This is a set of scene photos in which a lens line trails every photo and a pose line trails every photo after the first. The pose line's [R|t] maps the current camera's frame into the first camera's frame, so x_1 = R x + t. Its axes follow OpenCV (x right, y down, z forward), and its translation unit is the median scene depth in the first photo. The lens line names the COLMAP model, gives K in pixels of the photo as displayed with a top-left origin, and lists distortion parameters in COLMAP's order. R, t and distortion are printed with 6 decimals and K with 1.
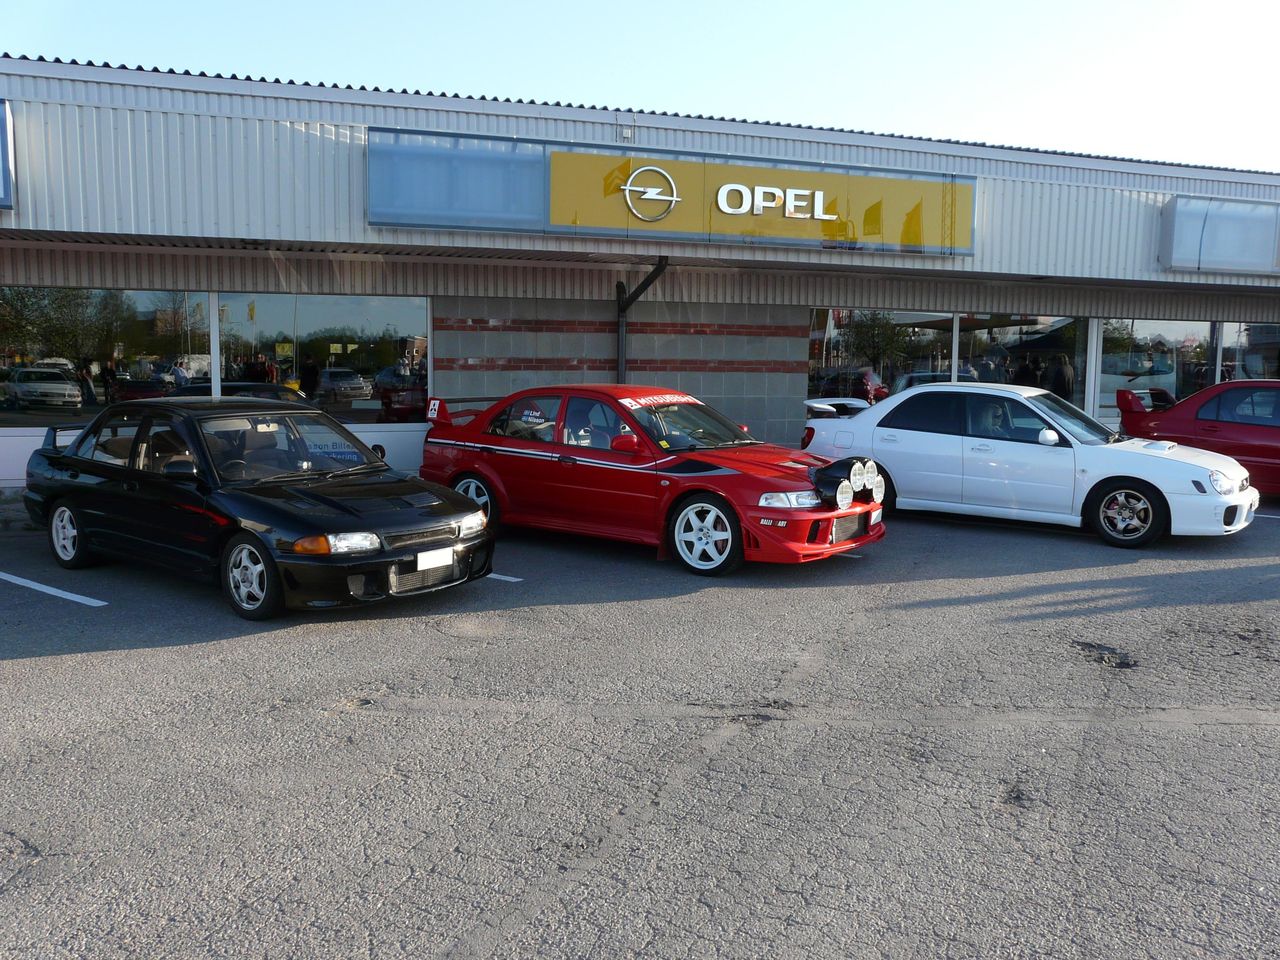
lens RADIAL K [[1050.5, 0, 646.0], [0, 1050.5, 473.2], [0, 0, 1]] dist [-0.042070, 0.044269]
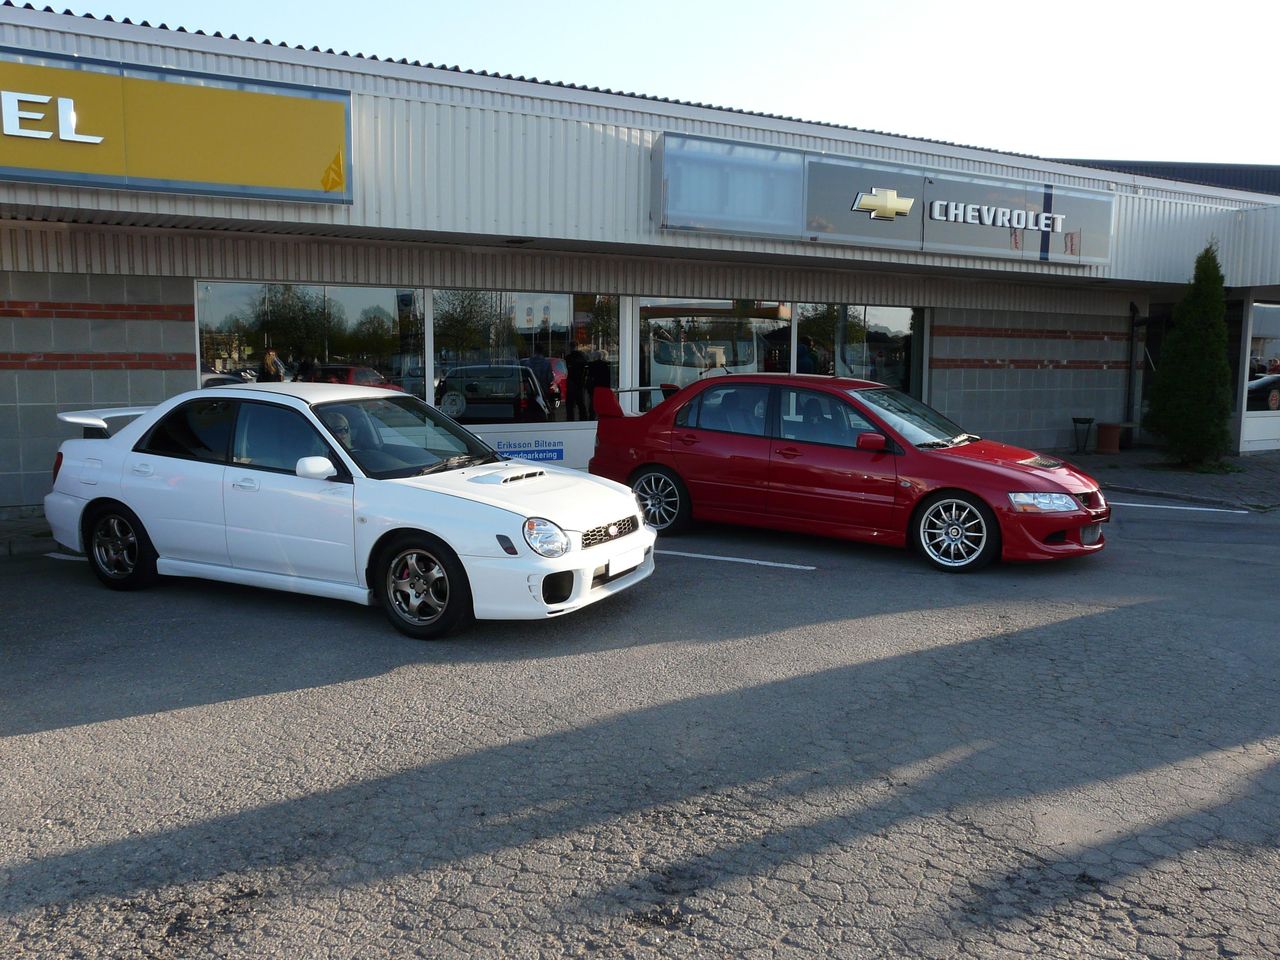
lens RADIAL K [[1050.5, 0, 634.0], [0, 1050.5, 484.6], [0, 0, 1]] dist [-0.042070, 0.044269]
pose [[0.984270, -0.026369, 0.174693, 0.377334], [0.023004, 0.999509, 0.021258, -0.027528], [-0.175168, -0.016905, 0.984393, 0.263893]]
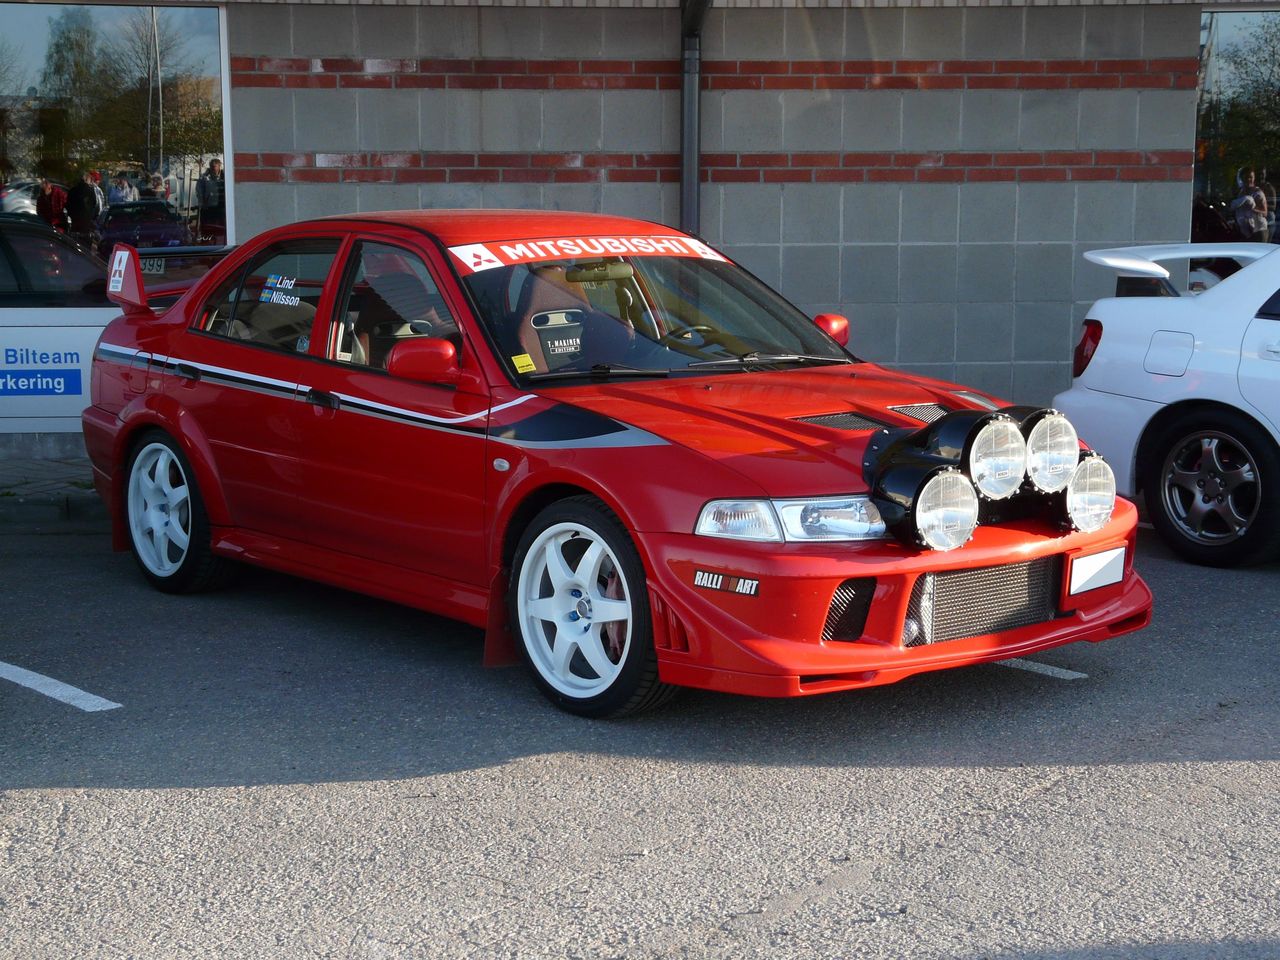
lens RADIAL K [[2188.8, 0, 643.8], [0, 2188.8, 486.3], [0, 0, 1]] dist [0.165726, 0.000000]
pose [[0.971759, 0.021970, -0.234953, 0.176732], [-0.014669, 0.999355, 0.032775, -0.006883], [0.235521, -0.028403, 0.971454, 0.168468]]
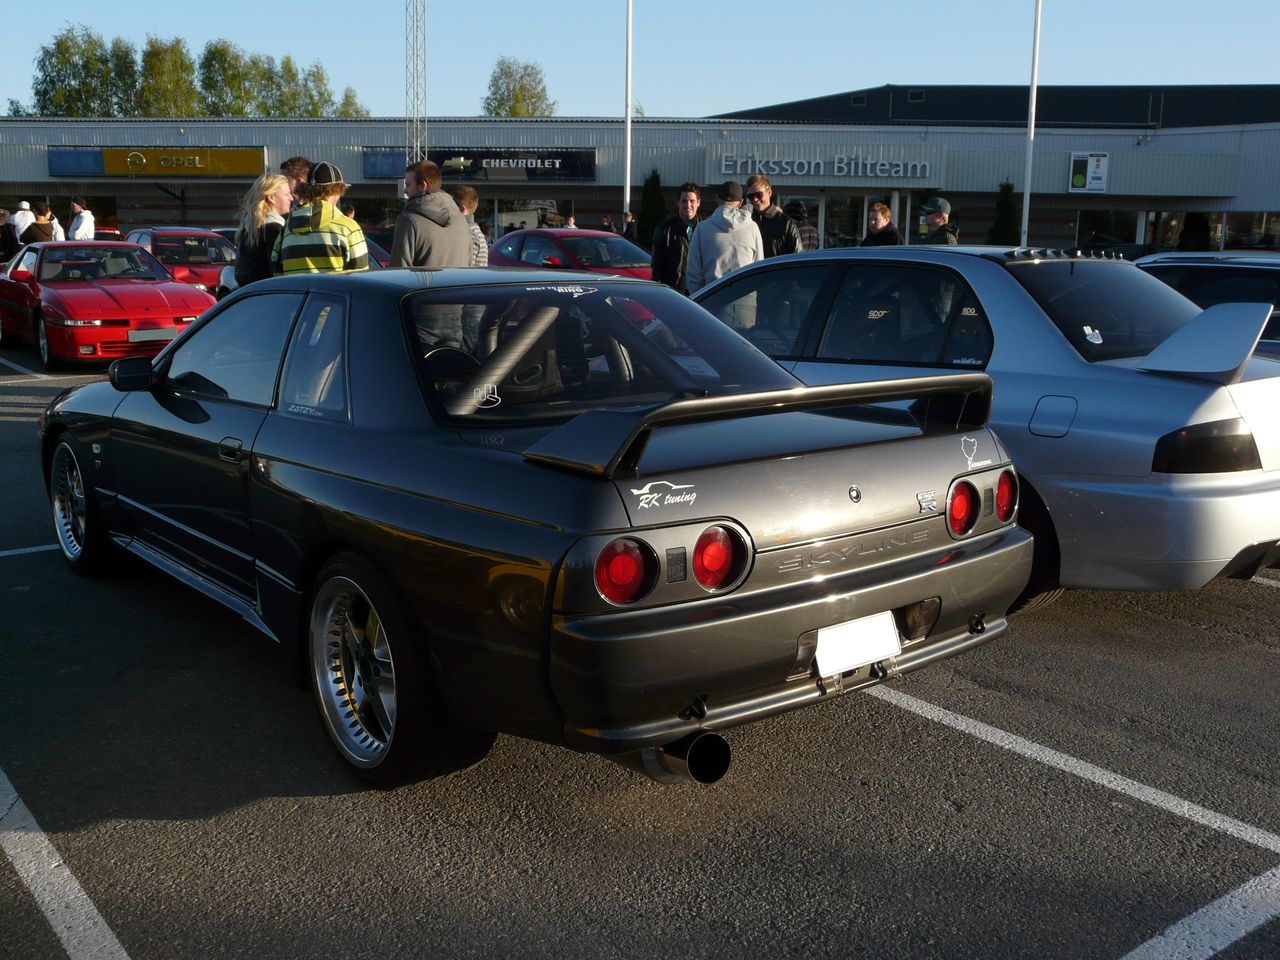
lens RADIAL K [[1287.1, 0, 637.3], [0, 1287.1, 481.5], [0, 0, 1]] dist [-0.028041, 0.000000]
pose [[0.880910, 0.097243, -0.463186, 2.584996], [-0.051186, 0.992499, 0.111021, 0.122384], [0.470508, -0.074091, 0.879280, -1.303300]]
